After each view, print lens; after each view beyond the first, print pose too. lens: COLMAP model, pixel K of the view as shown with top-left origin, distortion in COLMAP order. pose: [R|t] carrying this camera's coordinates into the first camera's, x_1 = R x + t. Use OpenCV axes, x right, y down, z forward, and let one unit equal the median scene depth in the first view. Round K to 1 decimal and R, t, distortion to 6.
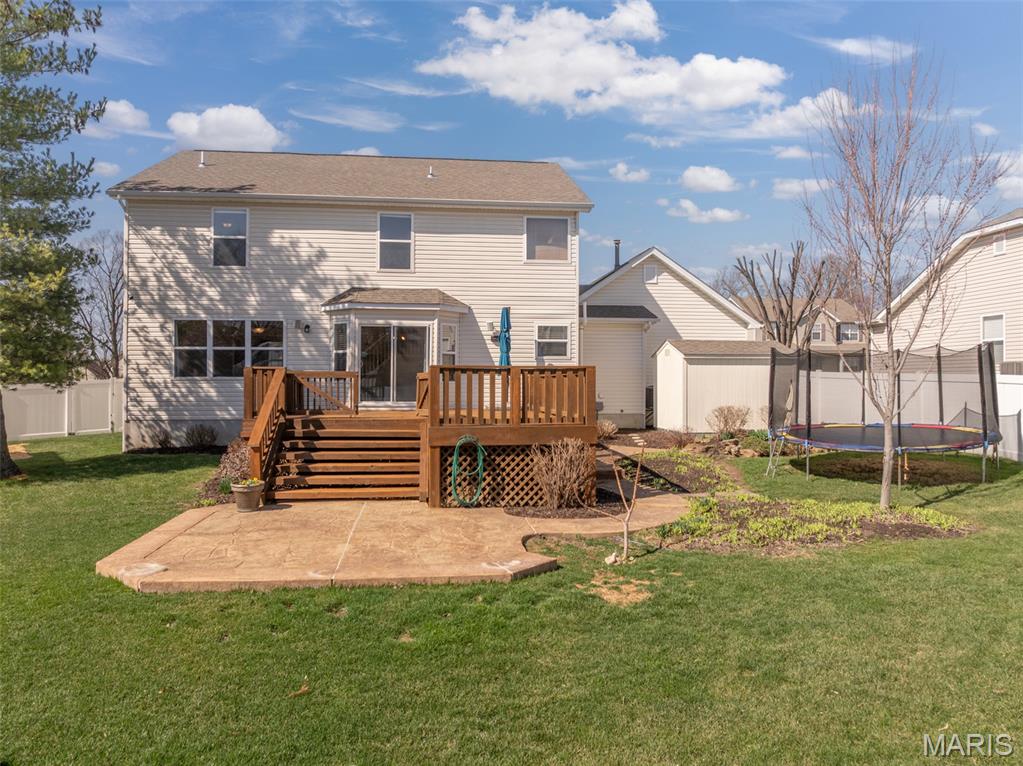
lens RADIAL K [[717.4, 0, 511.5], [0, 717.4, 383.0], [0, 0, 1]] dist [-0.035144, 0.000903]
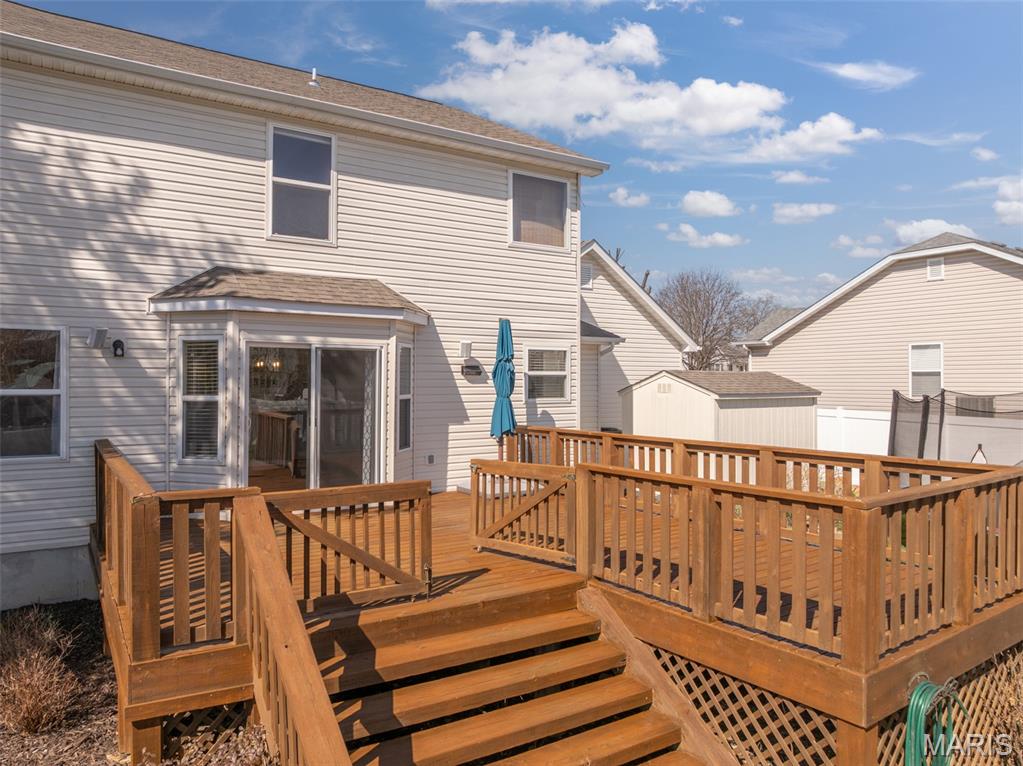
lens RADIAL K [[716.8, 0, 516.3], [0, 716.8, 377.3], [0, 0, 1]] dist [-0.034572, 0.002087]
pose [[0.889528, 0.001538, 0.456878, -0.263486], [0.001579, 0.999978, -0.006440, -0.053650], [-0.456878, 0.006450, 0.889506, 0.470543]]
